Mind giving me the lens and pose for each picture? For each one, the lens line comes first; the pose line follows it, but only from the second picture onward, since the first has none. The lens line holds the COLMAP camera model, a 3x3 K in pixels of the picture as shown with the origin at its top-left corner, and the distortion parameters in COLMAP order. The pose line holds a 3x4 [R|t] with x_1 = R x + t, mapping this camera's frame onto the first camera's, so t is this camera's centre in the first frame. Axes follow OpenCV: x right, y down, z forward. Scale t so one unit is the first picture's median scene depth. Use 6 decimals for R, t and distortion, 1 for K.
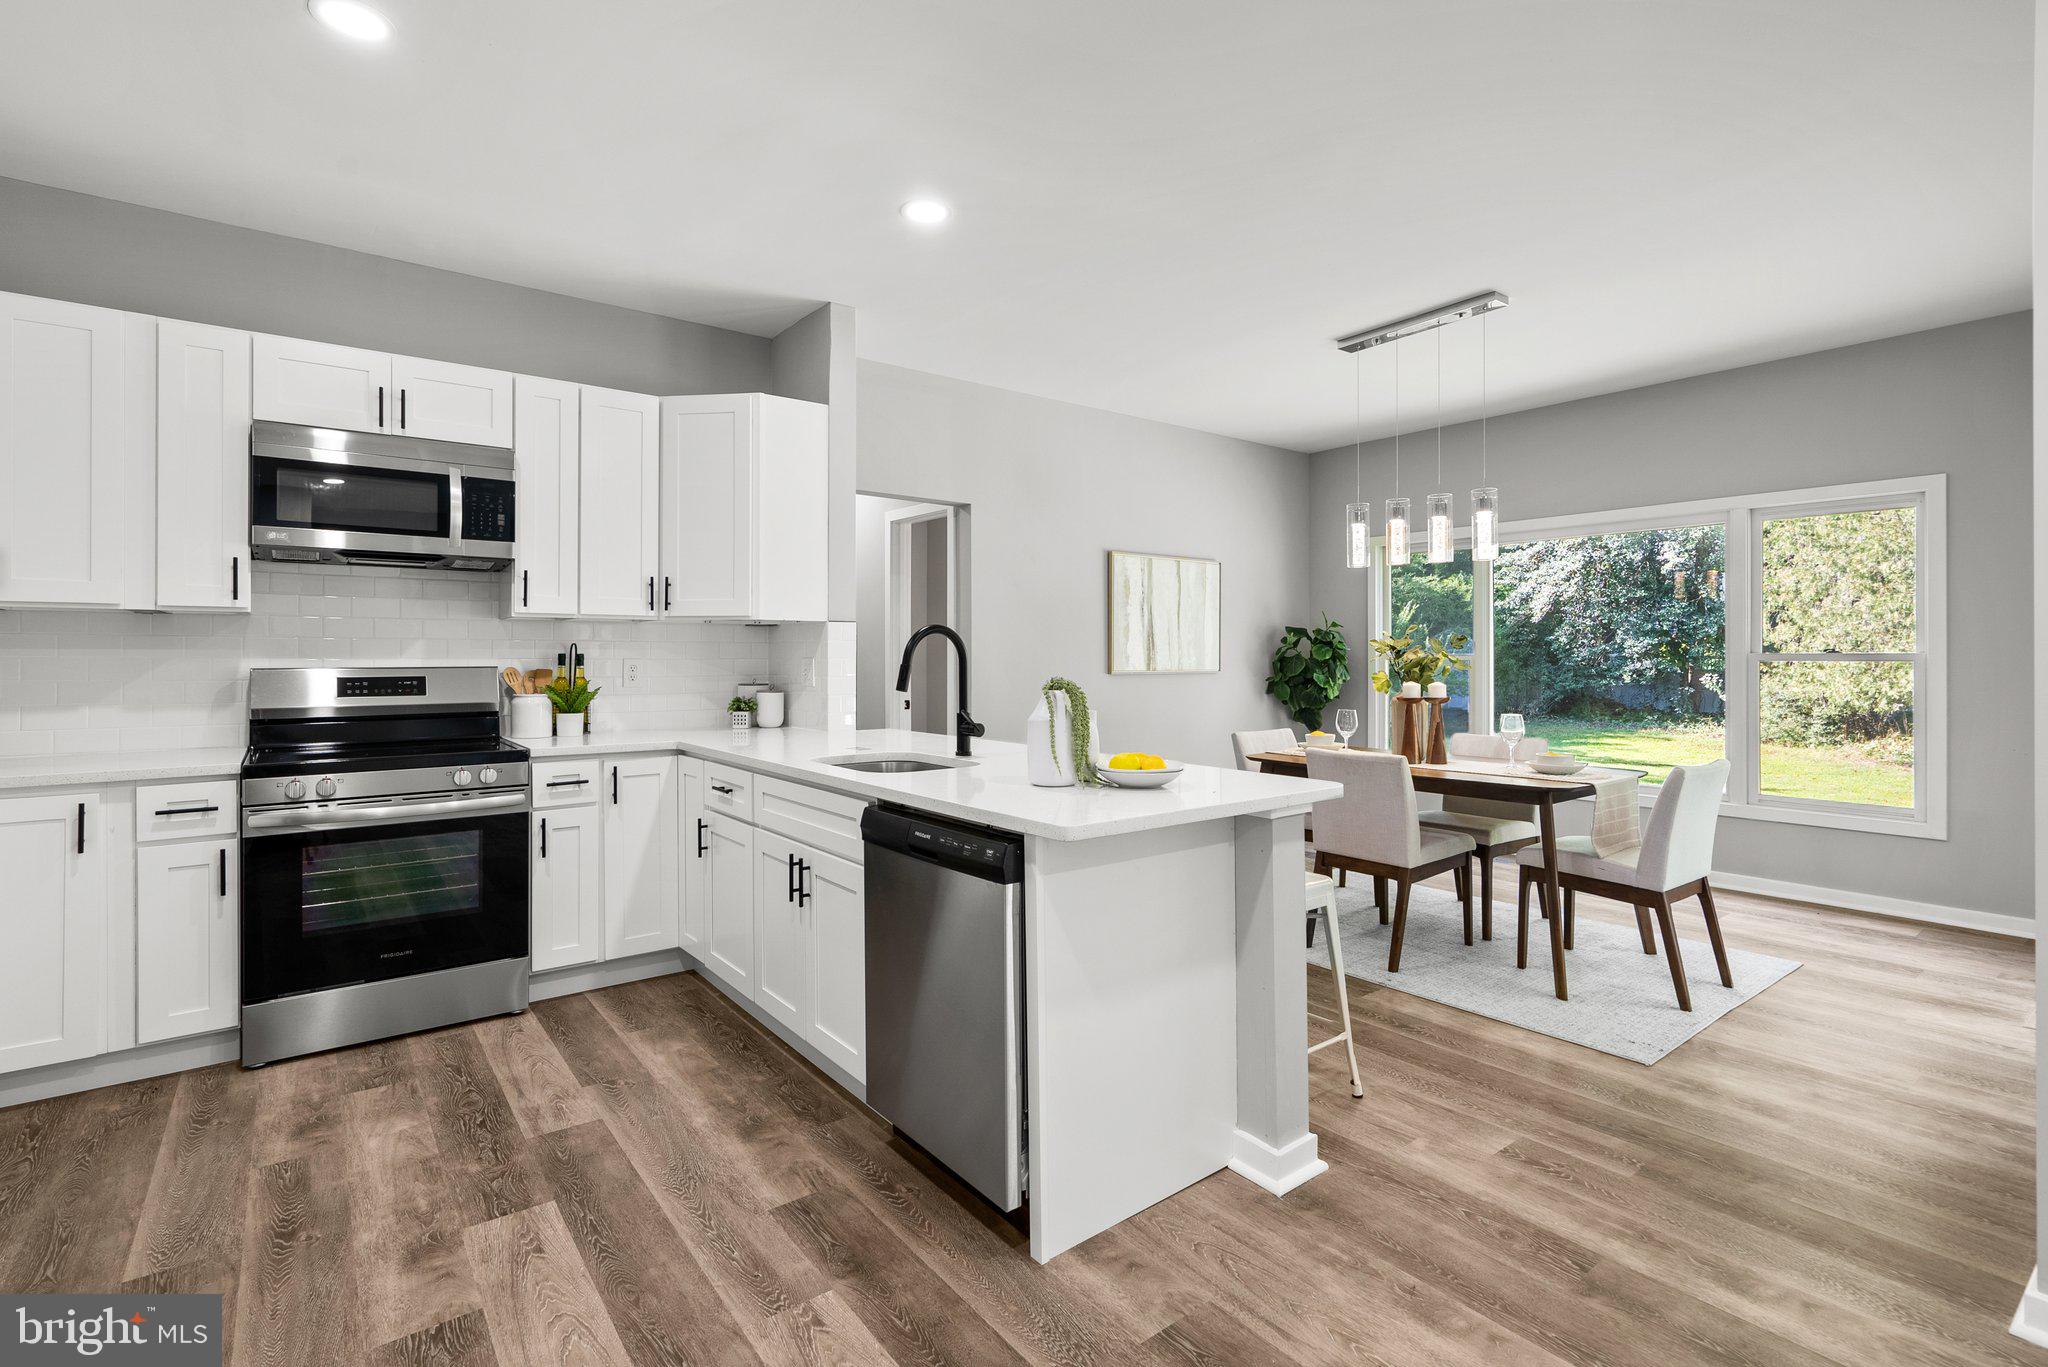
lens RADIAL K [[940.0, 0, 1046.5], [0, 940.0, 634.2], [0, 0, 1]] dist [-0.012135, 0.004140]
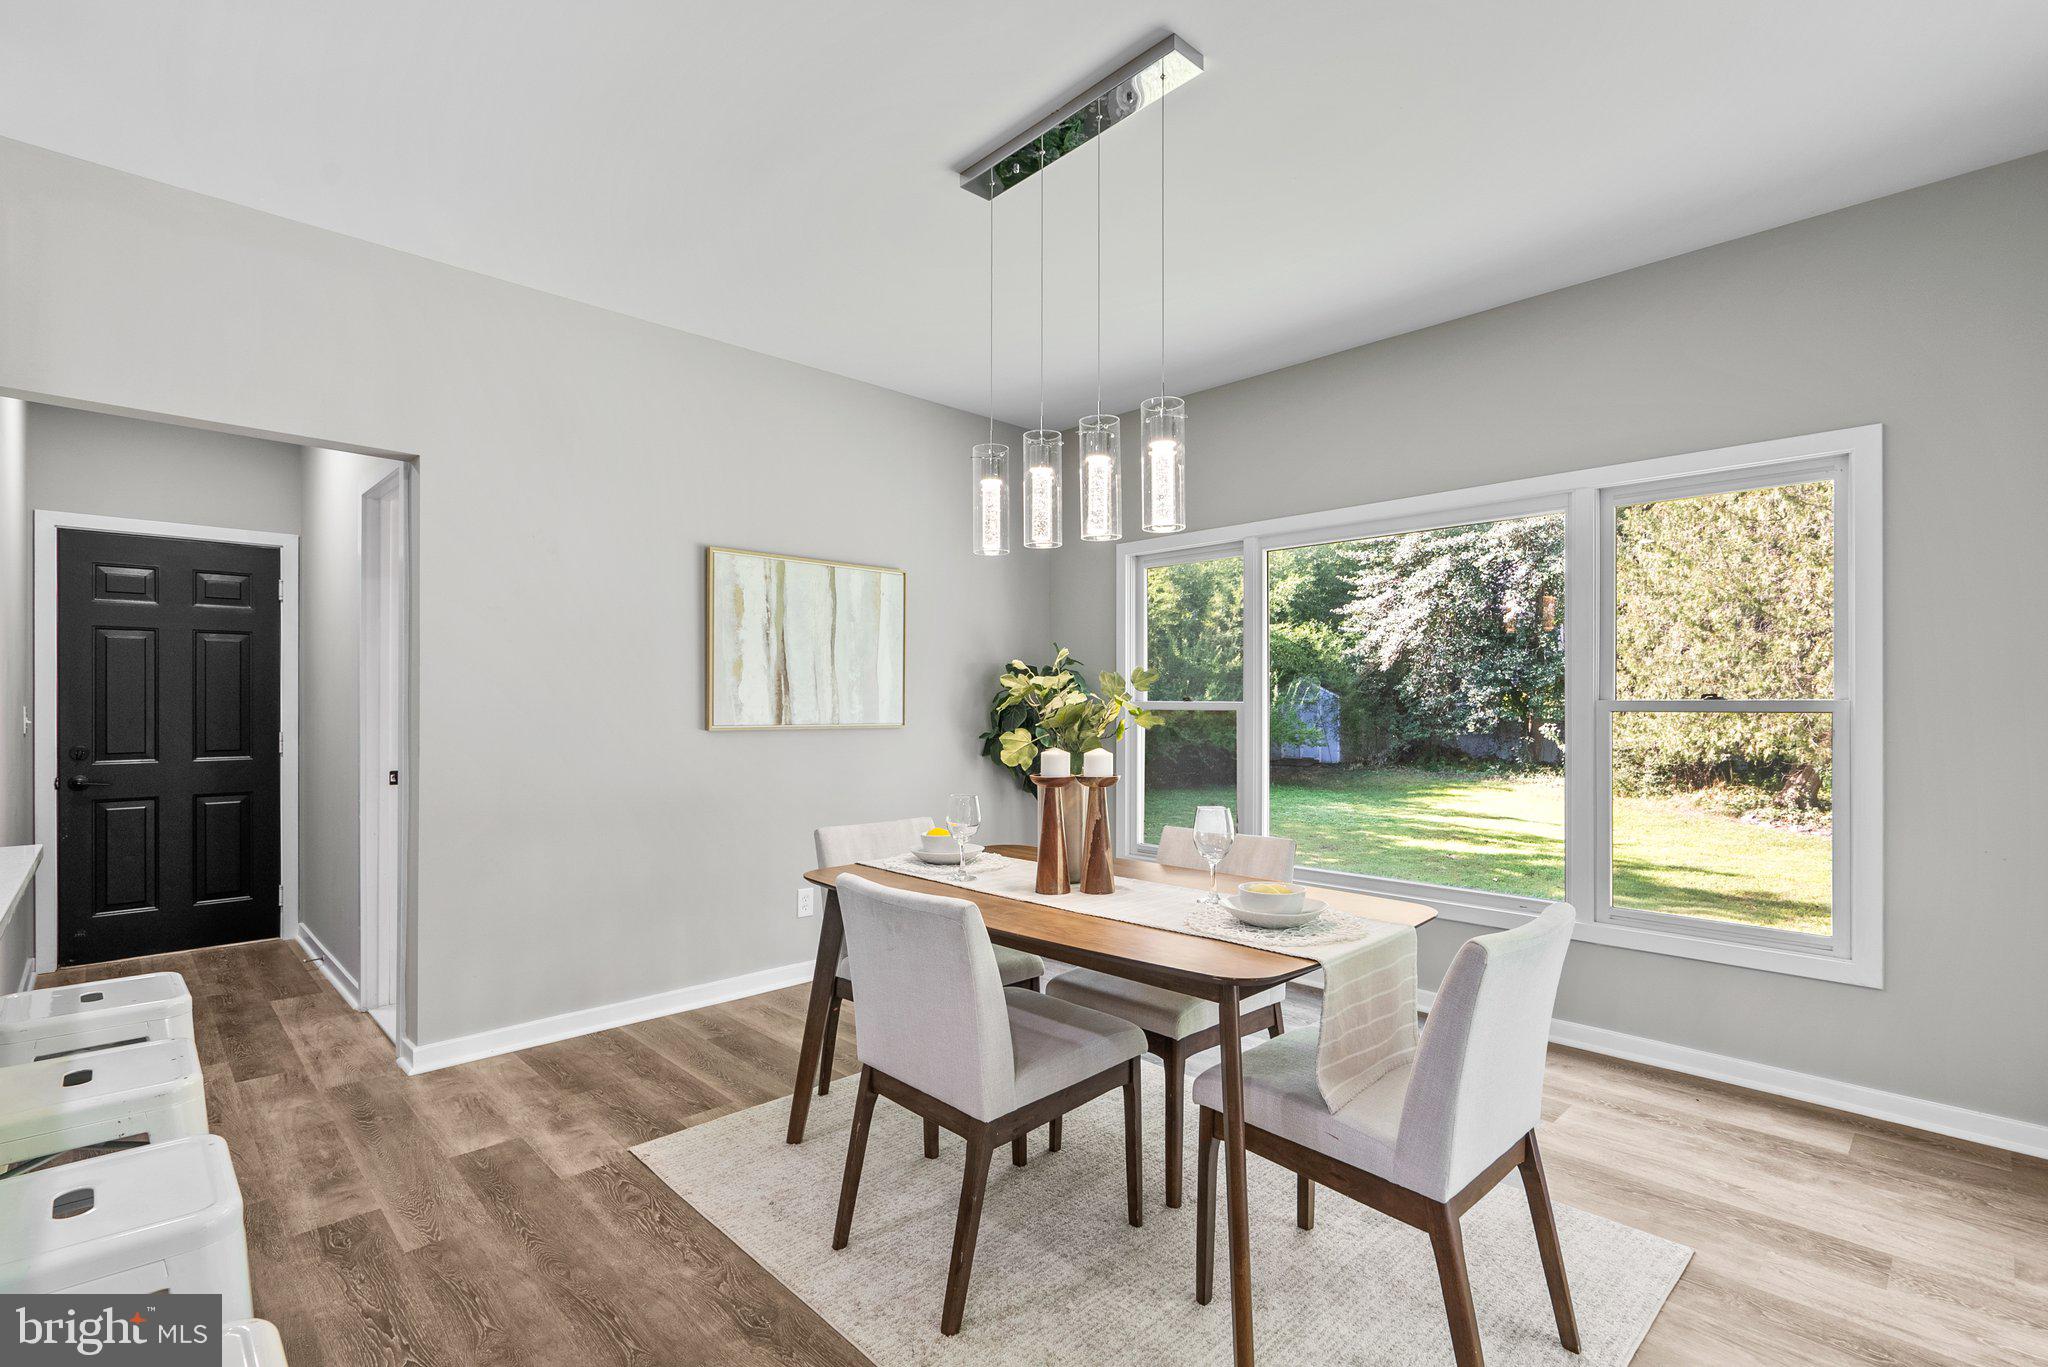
lens RADIAL K [[940.0, 0, 1039.8], [0, 940.0, 680.2], [0, 0, 1]] dist [-0.012135, 0.004140]
pose [[0.992923, 0.003917, 0.118695, 0.208565], [-0.003537, 0.999988, -0.003406, 0.007440], [-0.118707, 0.002962, 0.992925, 0.289695]]
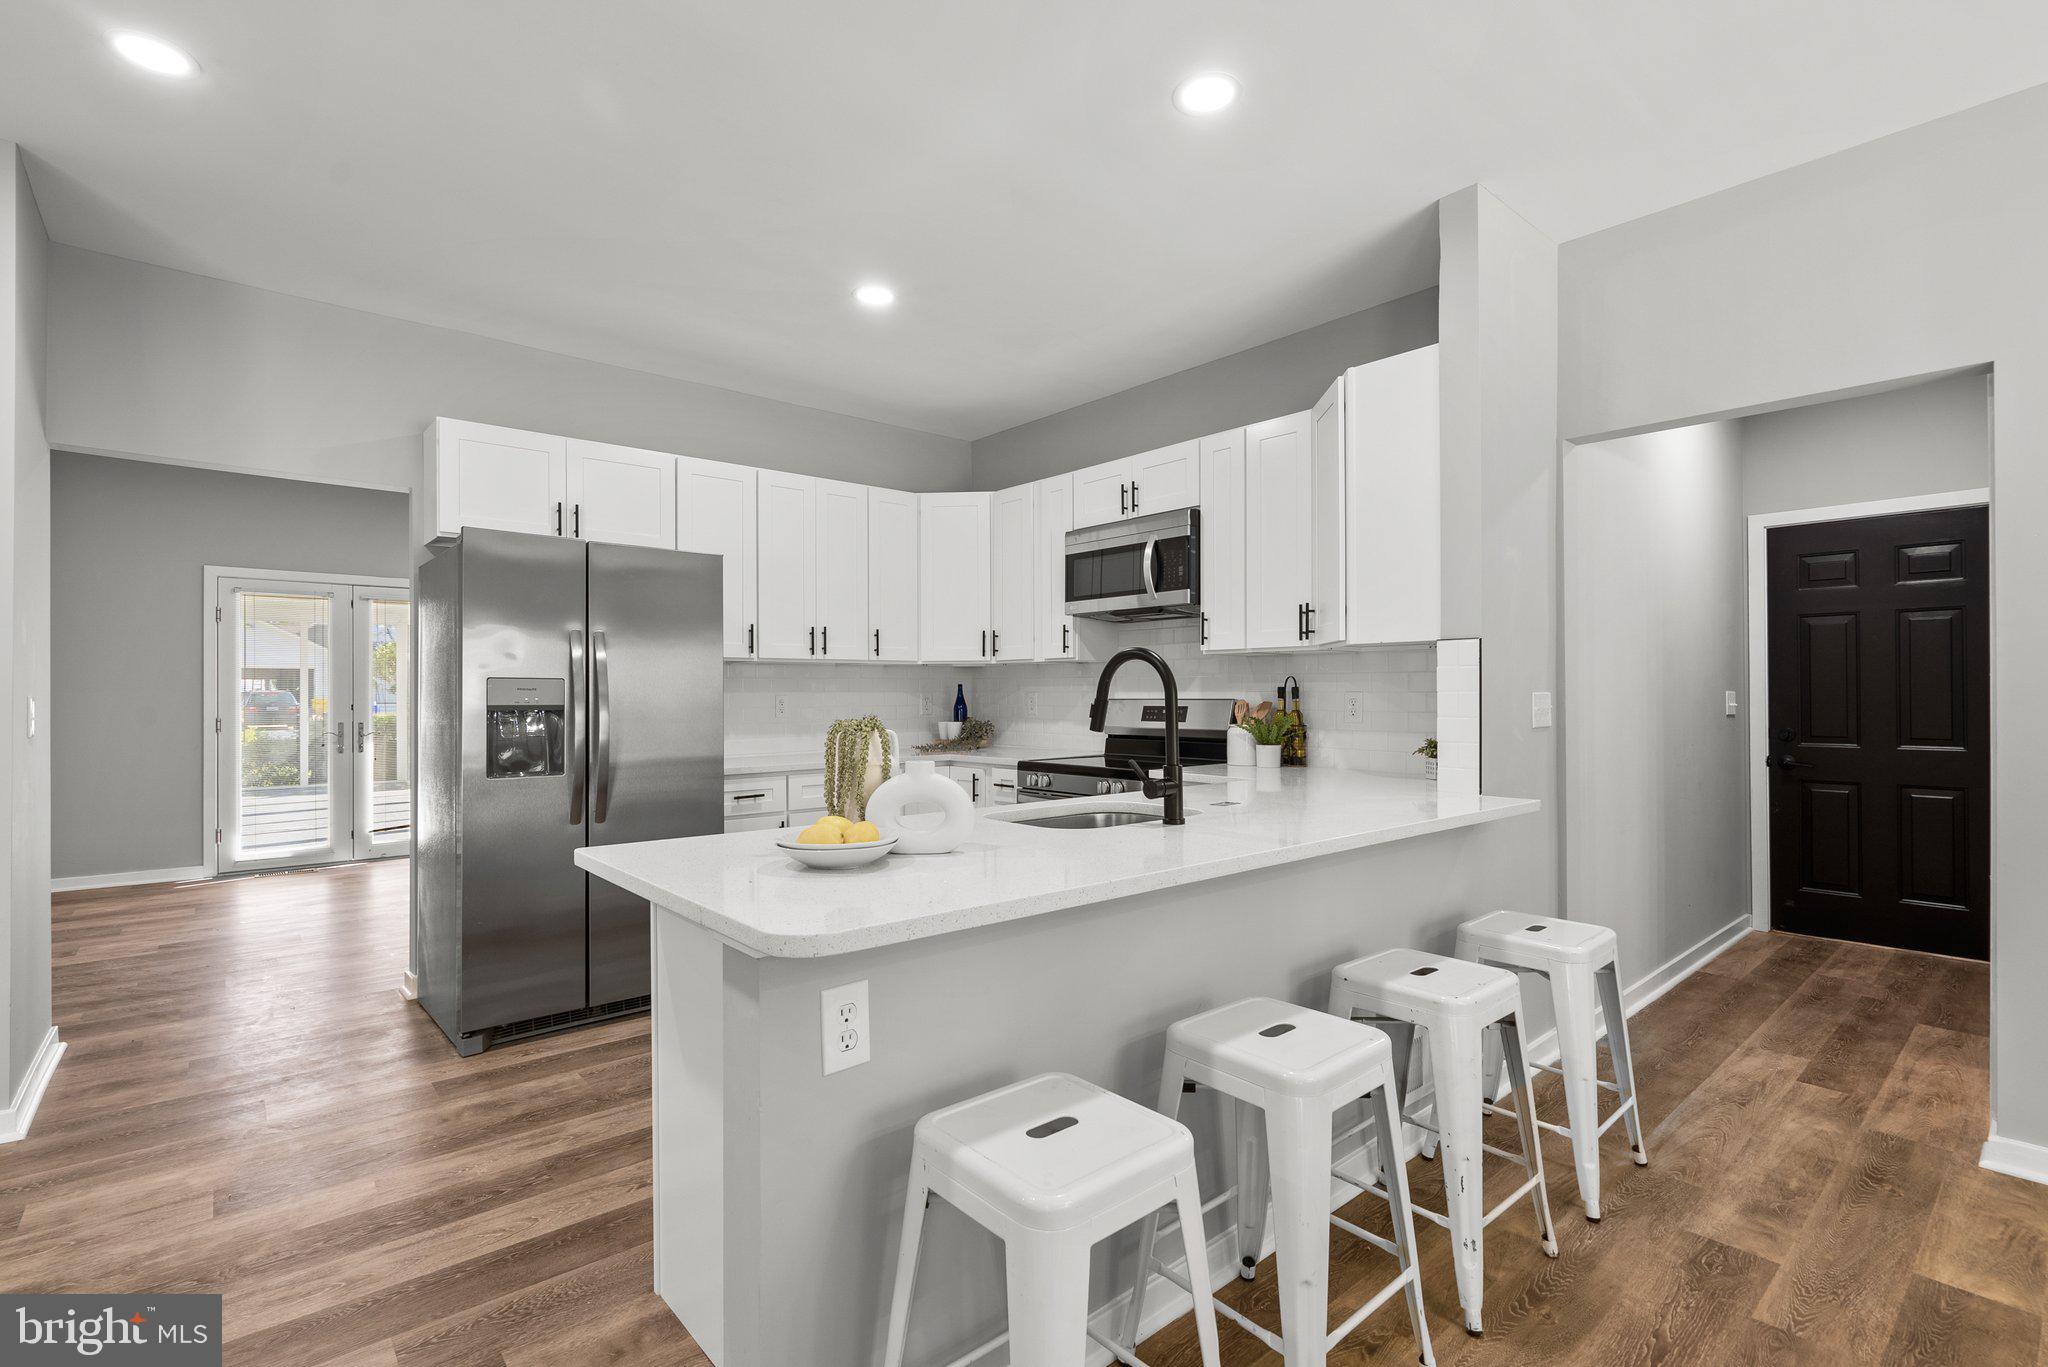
lens RADIAL K [[940.0, 0, 988.3], [0, 940.0, 669.8], [0, 0, 1]] dist [-0.012135, 0.004140]
pose [[0.024803, -0.022537, -0.999438, 0.324065], [0.025222, 0.999442, -0.021911, 0.010864], [0.999374, -0.024665, 0.025358, 0.421780]]
